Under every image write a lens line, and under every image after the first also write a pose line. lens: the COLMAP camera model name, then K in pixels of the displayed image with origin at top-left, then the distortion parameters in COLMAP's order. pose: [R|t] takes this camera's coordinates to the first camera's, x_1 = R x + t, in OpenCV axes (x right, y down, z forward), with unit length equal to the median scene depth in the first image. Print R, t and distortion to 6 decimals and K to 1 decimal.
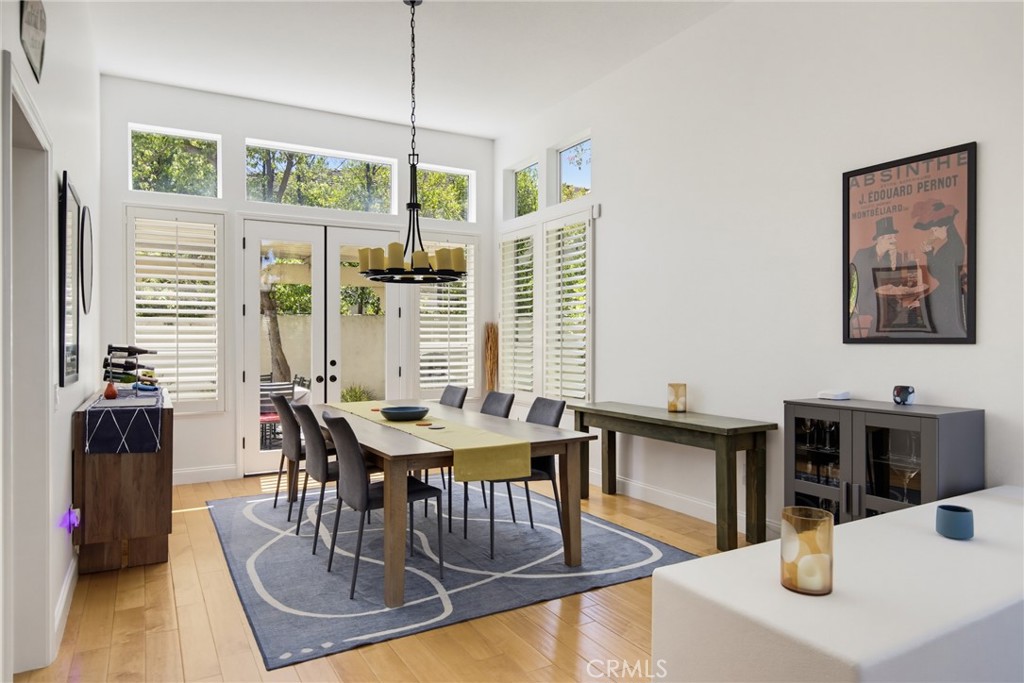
lens RADIAL K [[620.5, 0, 512.4], [0, 620.5, 339.8], [0, 0, 1]] dist [-0.029484, -0.000367]
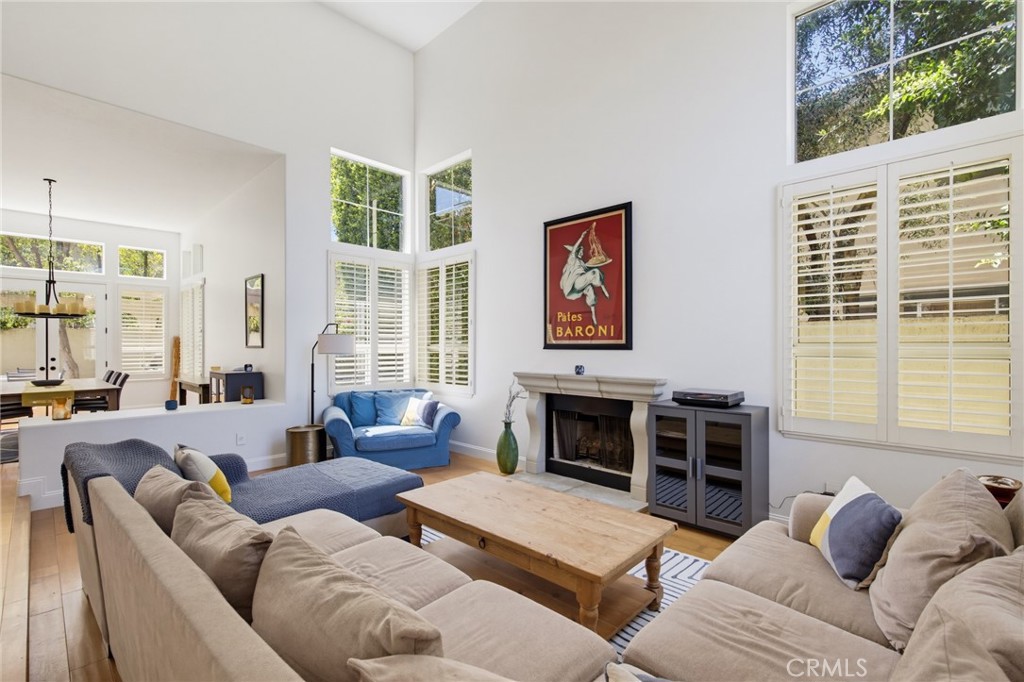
lens RADIAL K [[466.3, 0, 515.3], [0, 466.3, 346.9], [0, 0, 1]] dist [0.003231, -0.000232]
pose [[0.965029, 0.002679, 0.262129, 0.894970], [-0.004403, 0.999972, 0.005993, -0.017651], [-0.262105, -0.006937, 0.965014, -0.835517]]
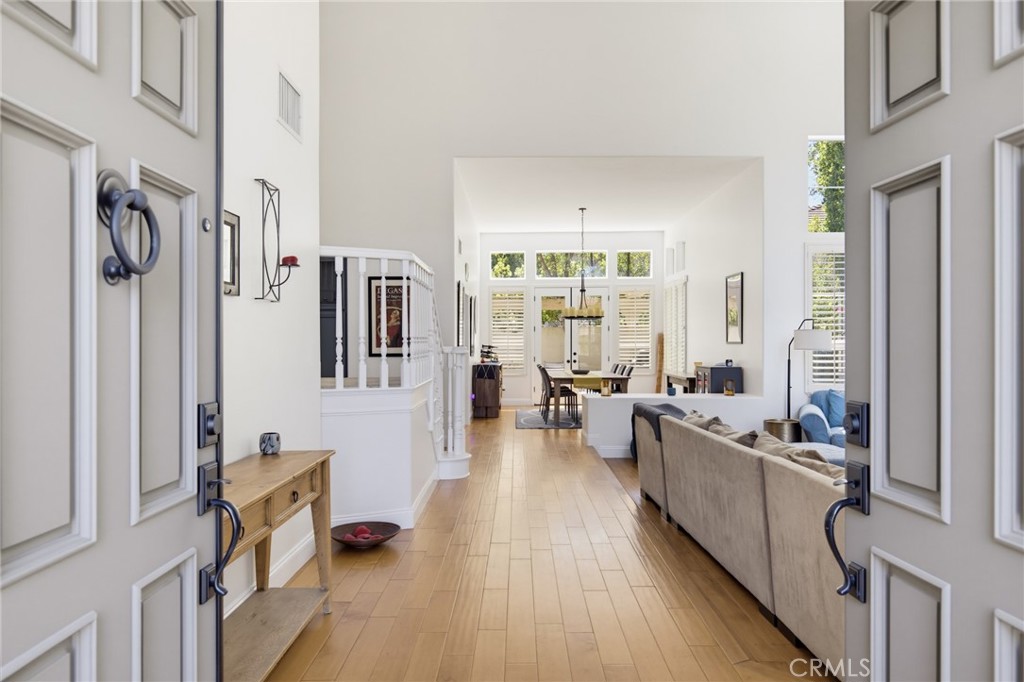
lens RADIAL K [[677.8, 0, 503.5], [0, 677.8, 350.1], [0, 0, 1]] dist [-0.032987, -0.000995]
pose [[0.849892, 0.009796, -0.526866, 1.015442], [-0.001855, 0.999877, 0.015599, -0.013632], [0.526954, -0.012280, 0.849805, -1.522463]]
